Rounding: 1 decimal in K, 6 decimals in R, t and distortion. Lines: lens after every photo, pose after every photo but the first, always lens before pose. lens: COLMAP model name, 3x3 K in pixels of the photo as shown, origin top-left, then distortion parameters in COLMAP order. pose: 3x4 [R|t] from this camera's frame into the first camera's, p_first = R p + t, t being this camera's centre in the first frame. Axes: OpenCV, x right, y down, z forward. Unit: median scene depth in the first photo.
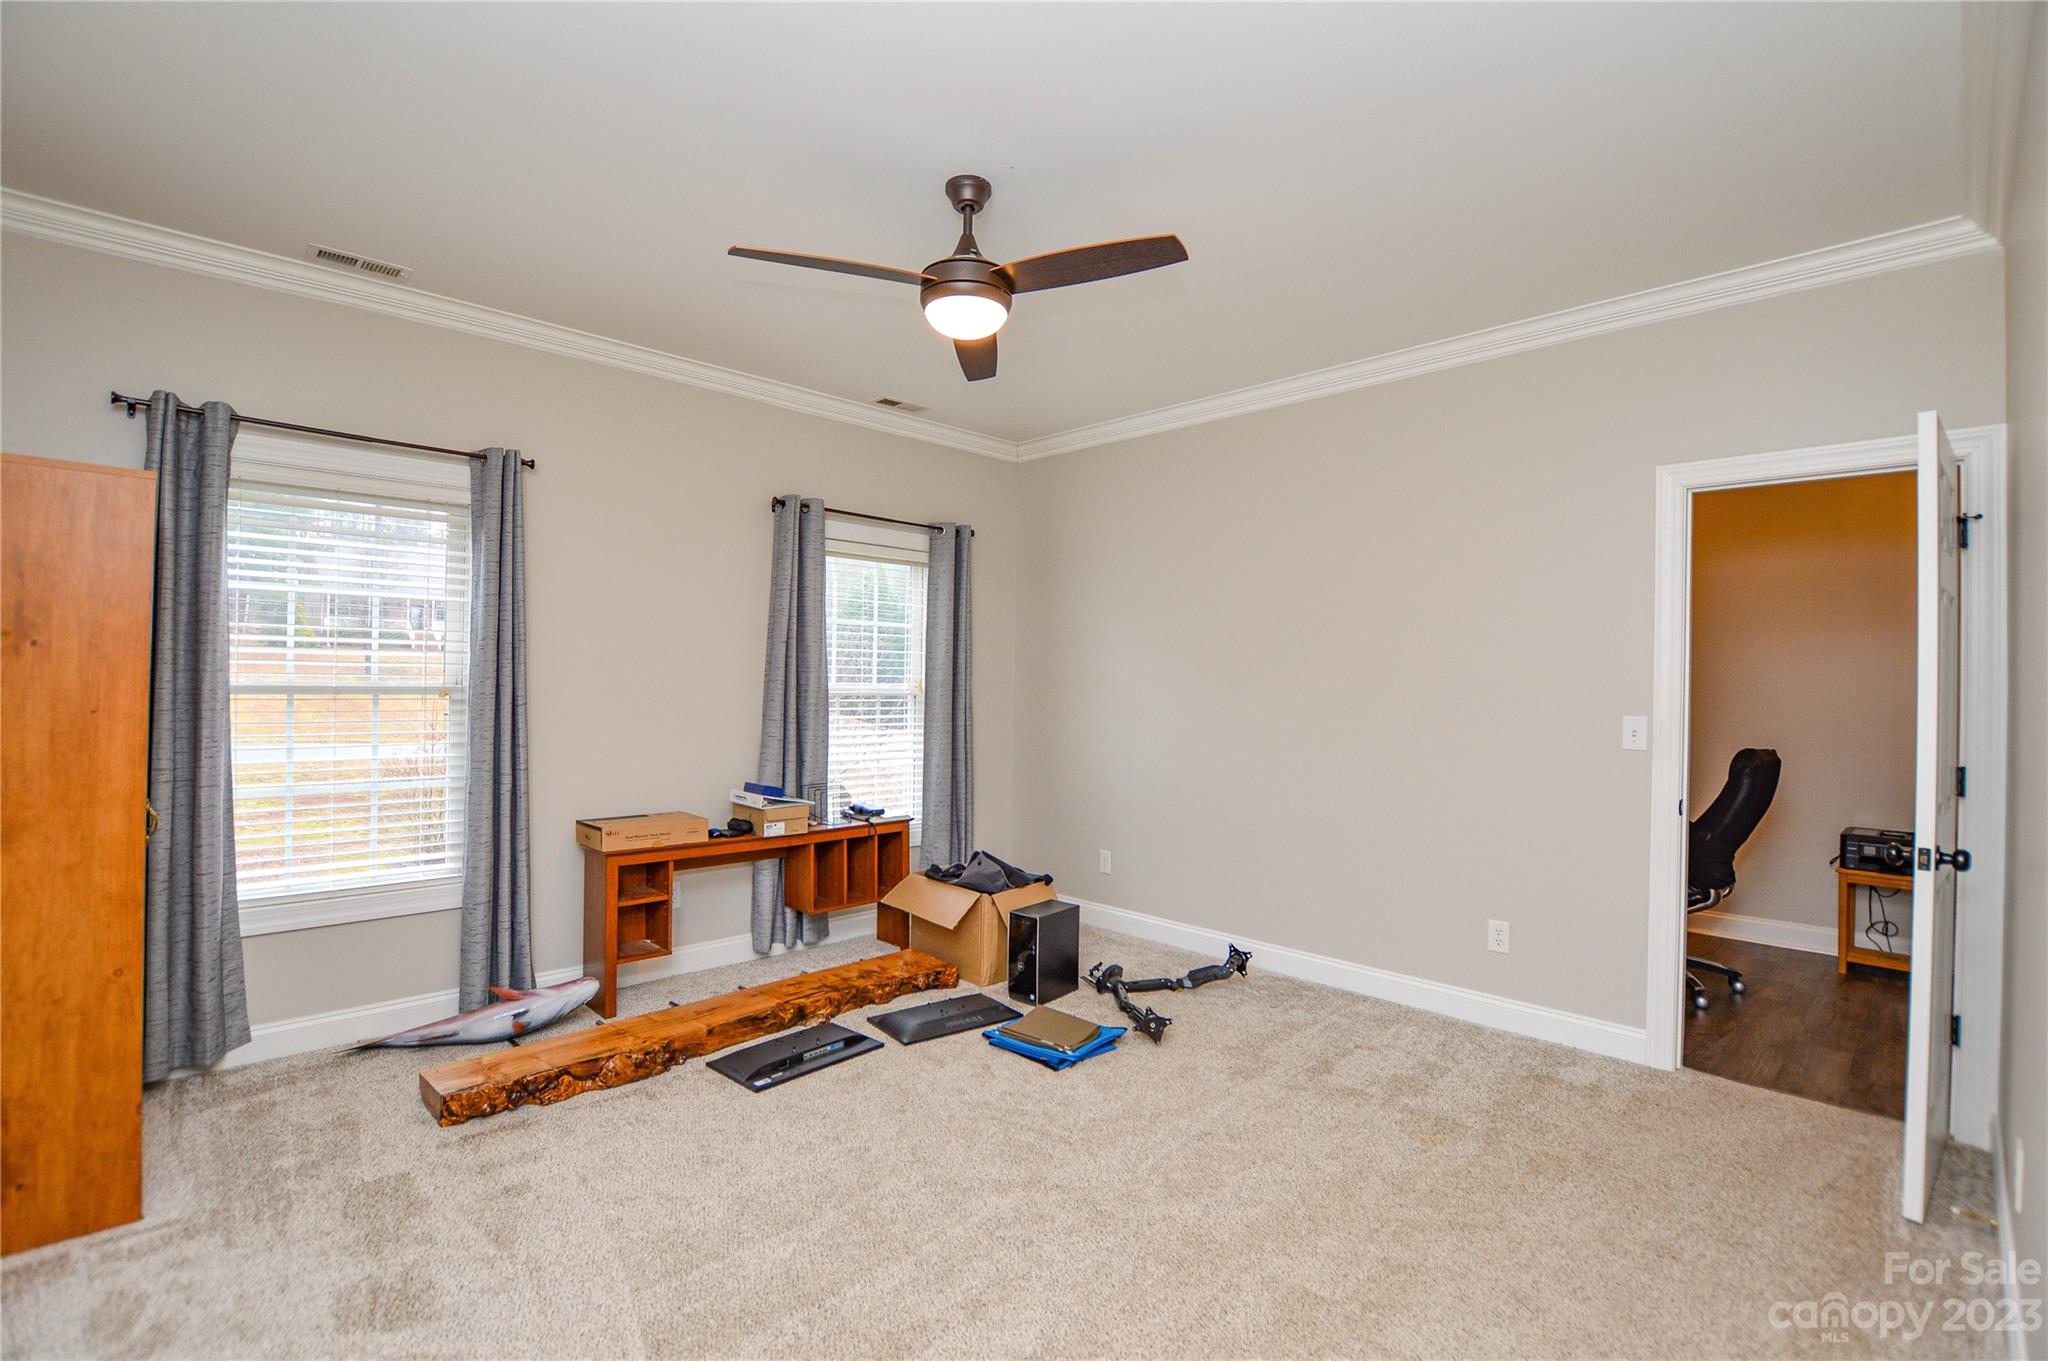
lens RADIAL K [[899.8, 0, 1009.4], [0, 899.8, 685.0], [0, 0, 1]] dist [-0.058107, 0.012052]
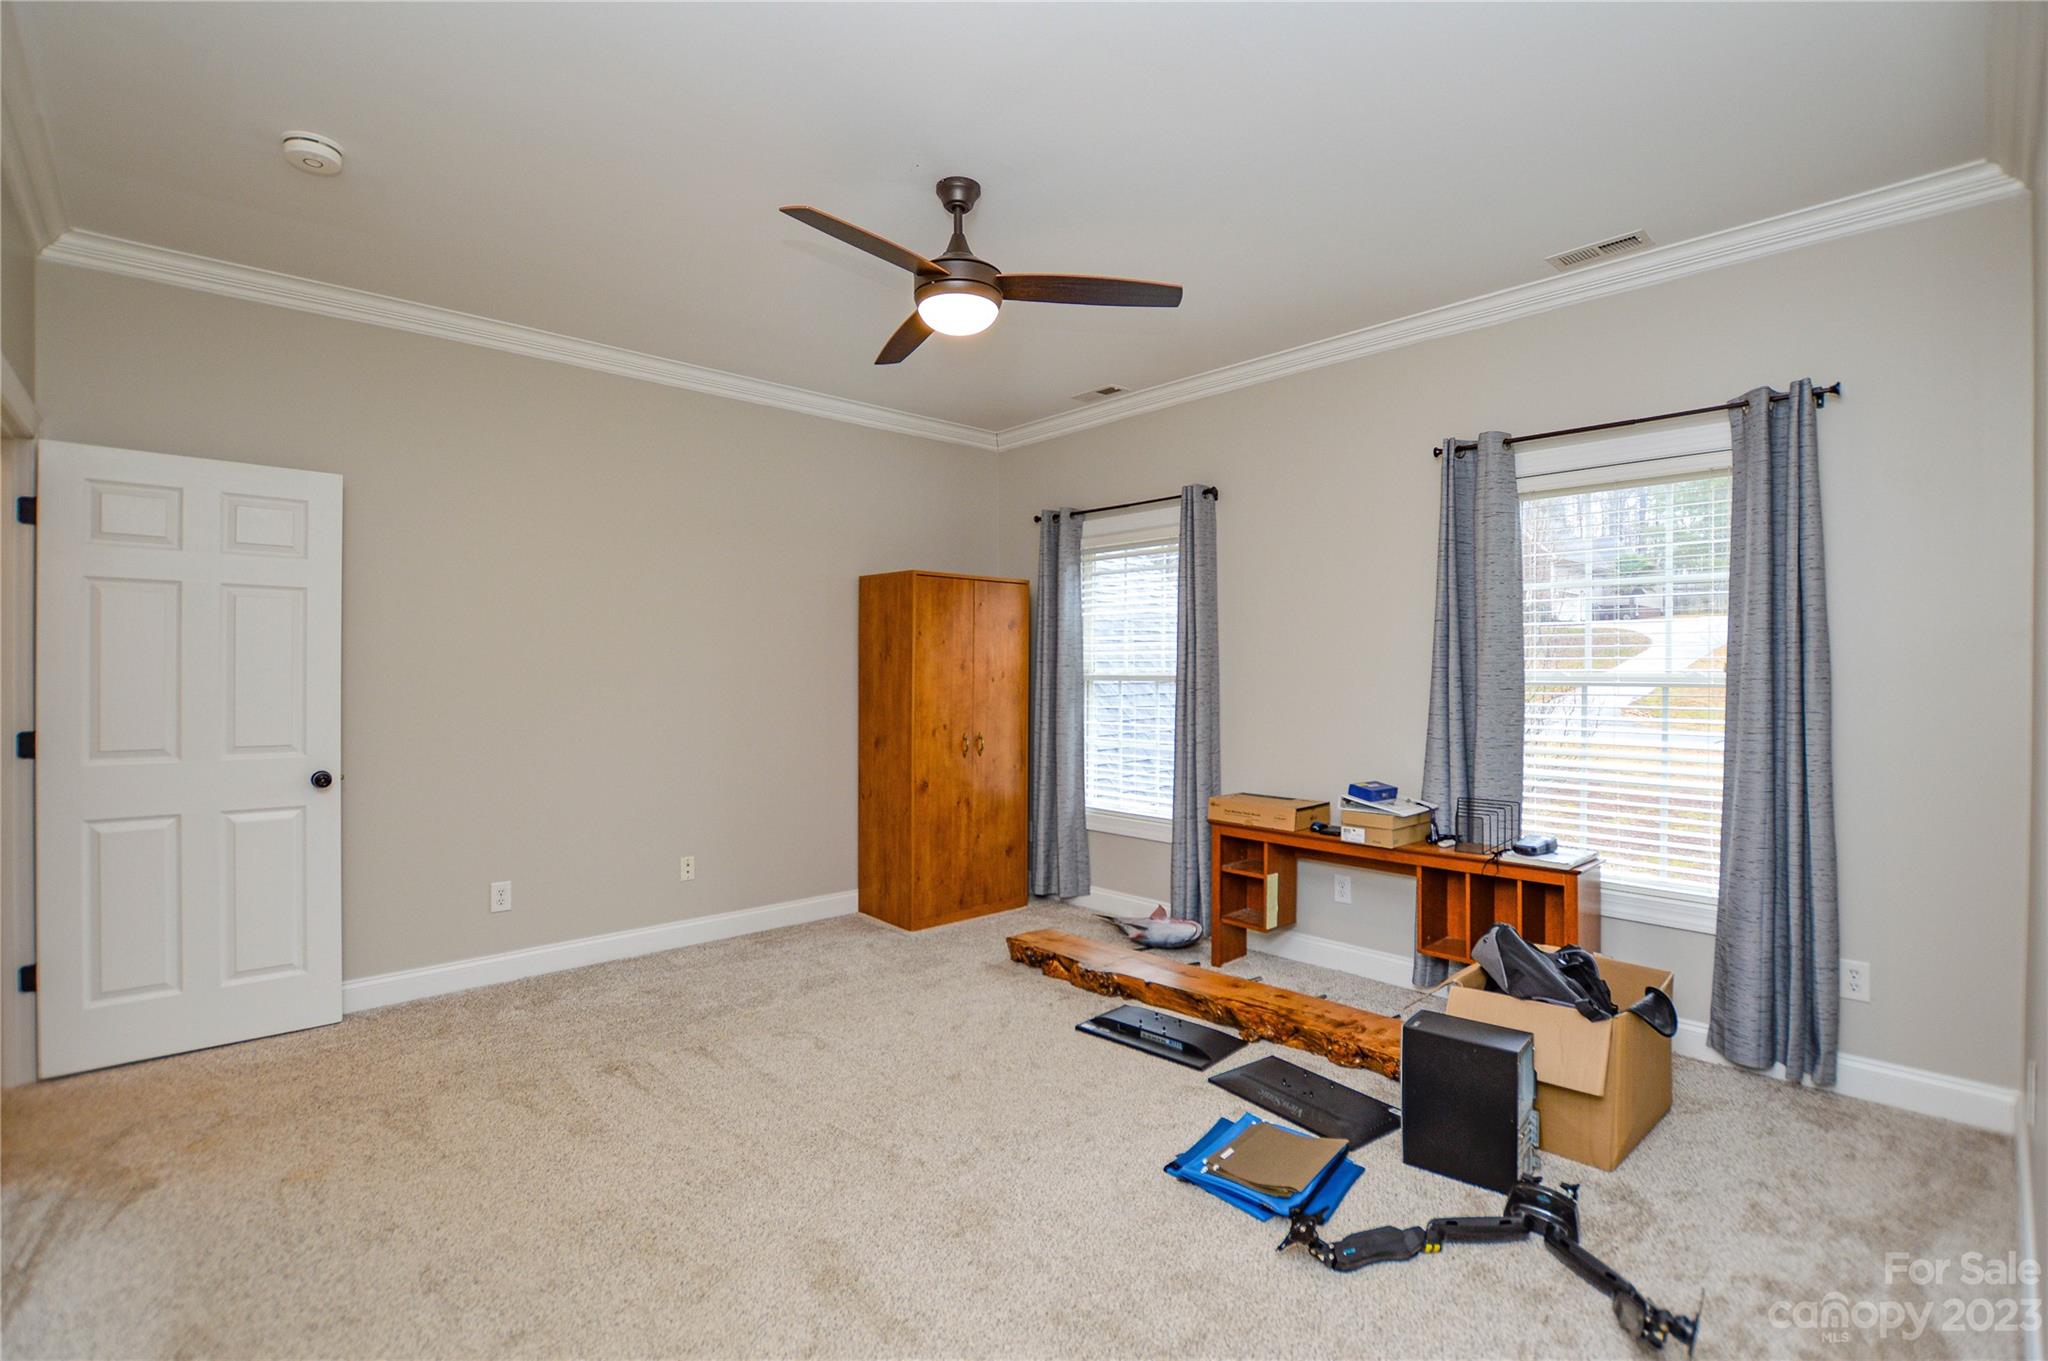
lens RADIAL K [[930.9, 0, 1020.1], [0, 930.9, 679.1], [0, 0, 1]] dist [-0.028921, 0.001559]
pose [[-0.004263, 0.004388, -0.999981, 0.759780], [0.007039, 0.999966, 0.004358, -0.000624], [0.999966, -0.007021, -0.004294, 0.771386]]
